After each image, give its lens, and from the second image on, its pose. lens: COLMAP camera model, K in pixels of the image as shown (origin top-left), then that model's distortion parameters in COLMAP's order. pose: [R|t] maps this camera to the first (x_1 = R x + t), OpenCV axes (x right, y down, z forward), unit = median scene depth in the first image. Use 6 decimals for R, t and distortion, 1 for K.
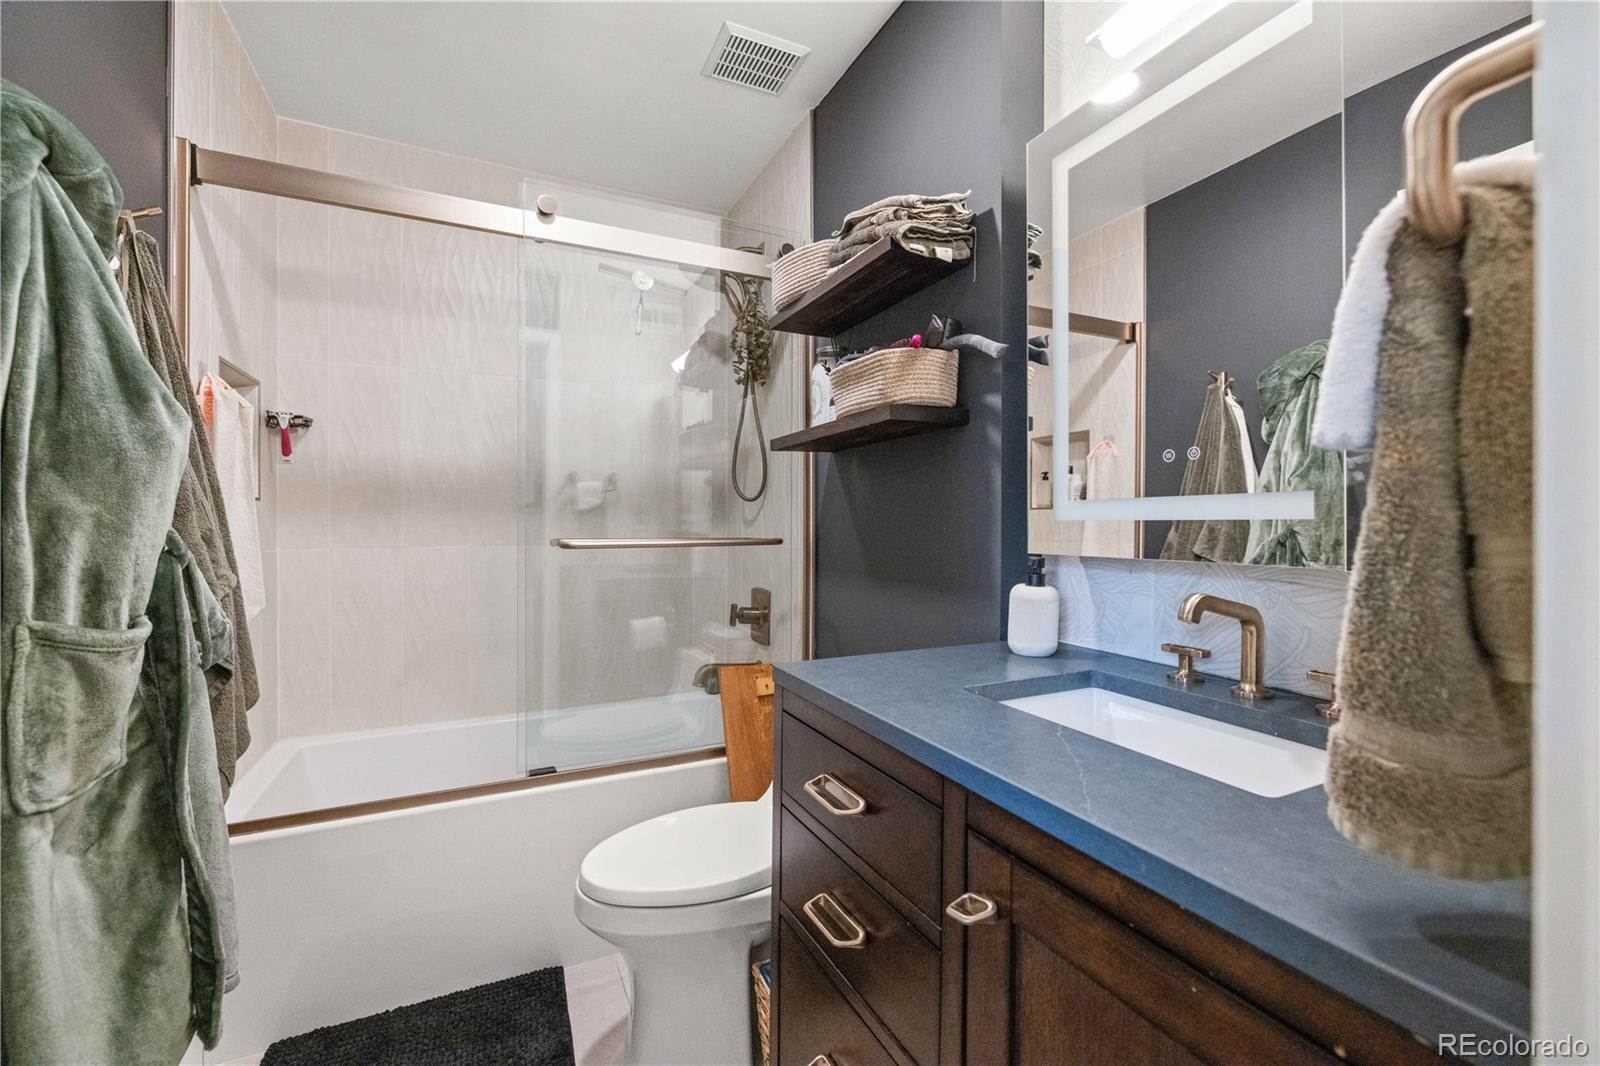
lens RADIAL K [[671.3, 0, 808.0], [0, 671.3, 524.5], [0, 0, 1]] dist [0.002672, -0.000250]
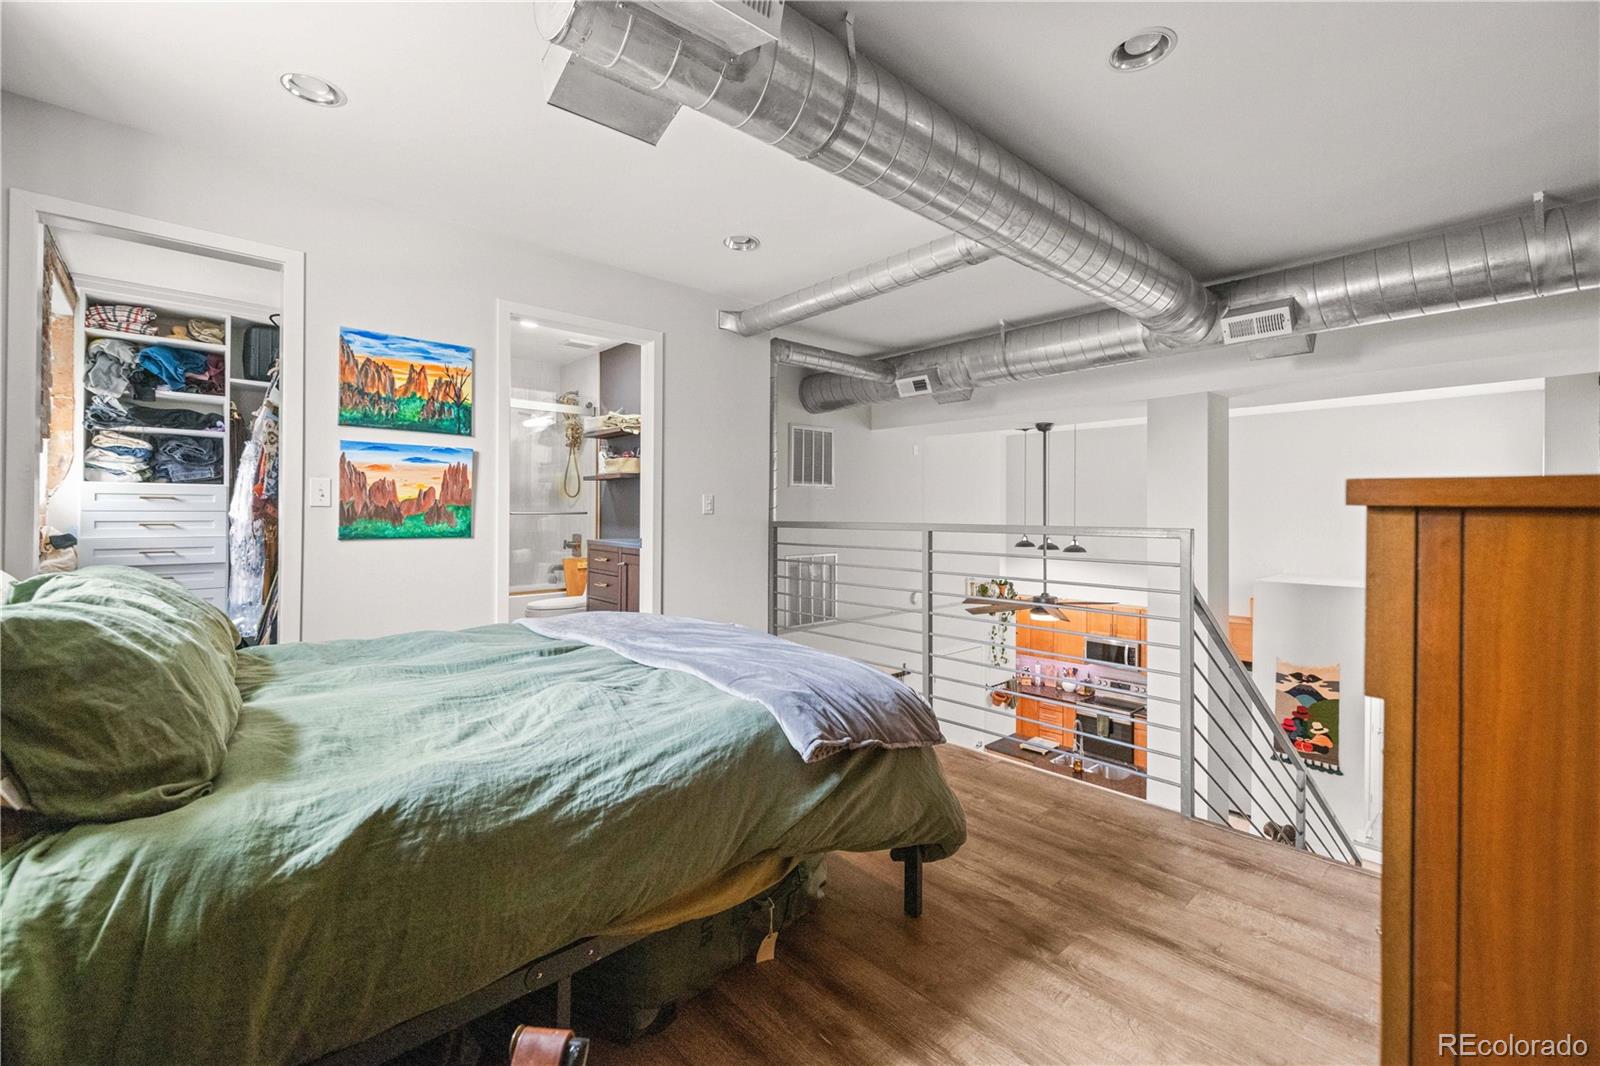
lens RADIAL K [[671.3, 0, 809.1], [0, 671.3, 513.3], [0, 0, 1]] dist [0.002672, -0.000250]
pose [[0.954815, 0.002494, 0.297191, 0.013387], [-0.002825, 0.999996, 0.000683, 0.025224], [-0.297189, -0.001492, 0.954818, -2.137884]]
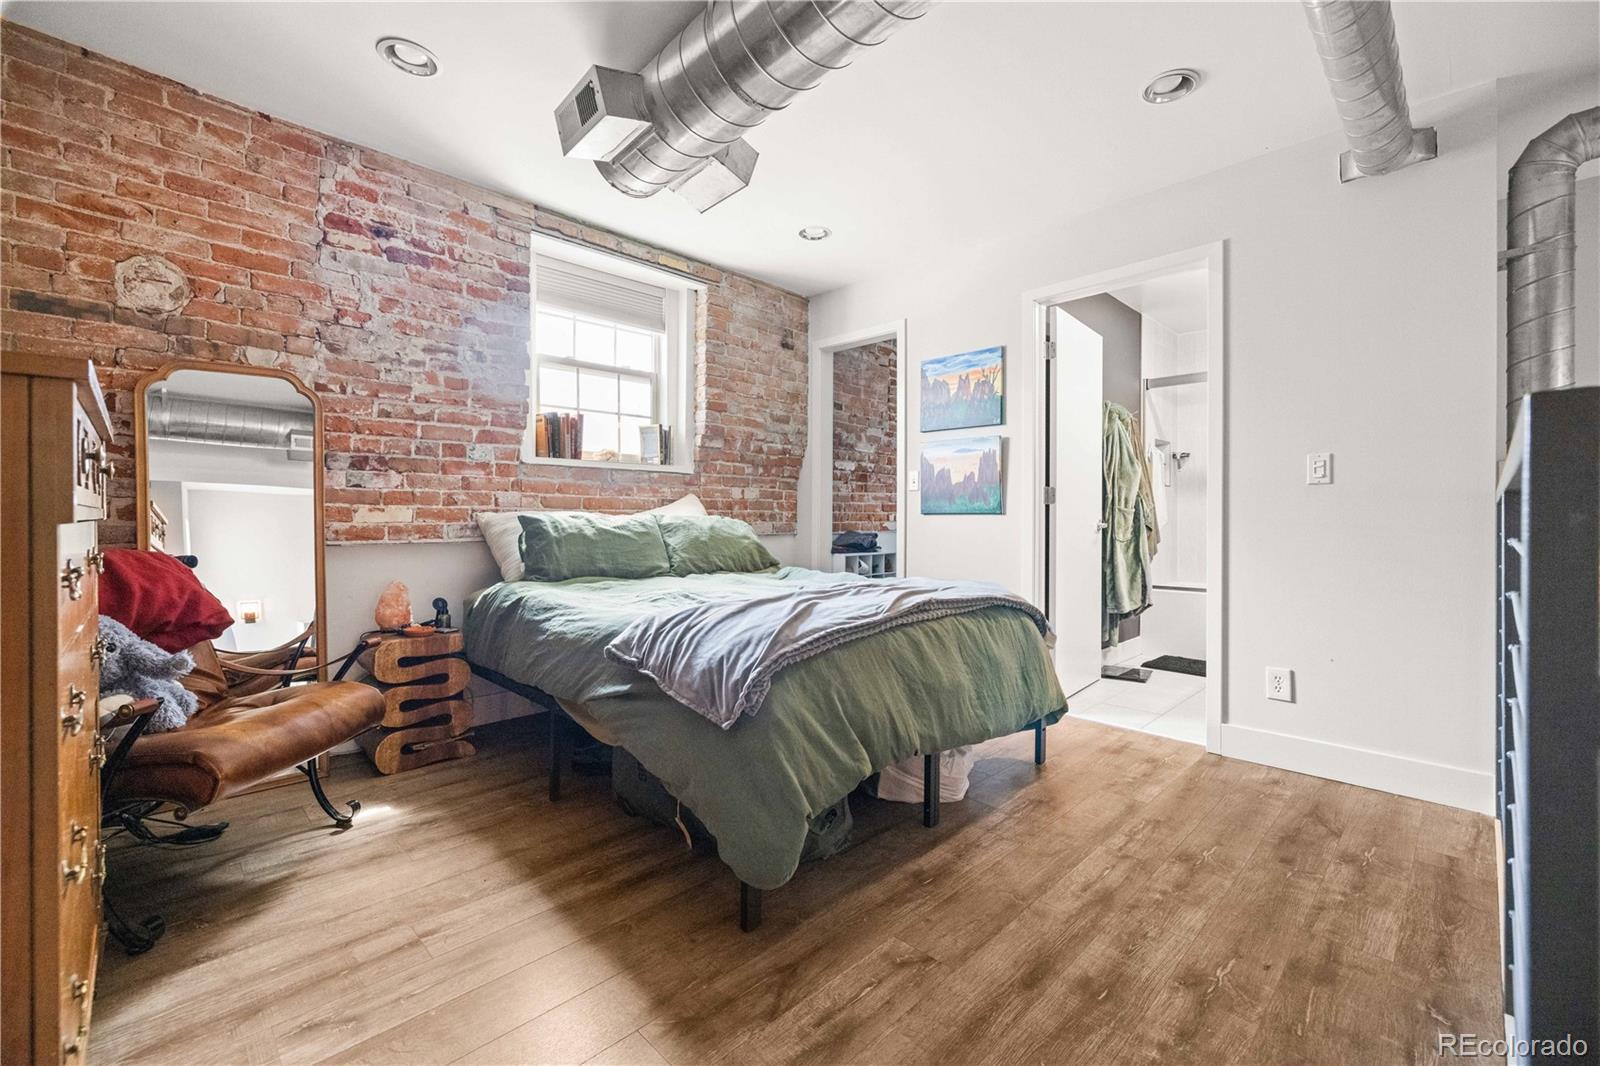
lens RADIAL K [[671.3, 0, 801.0], [0, 671.3, 525.6], [0, 0, 1]] dist [0.002672, -0.000250]
pose [[0.317546, 0.004993, -0.948230, 1.393075], [-0.000469, 0.999987, 0.005108, 0.116750], [0.948243, -0.001177, 0.317544, -1.376993]]
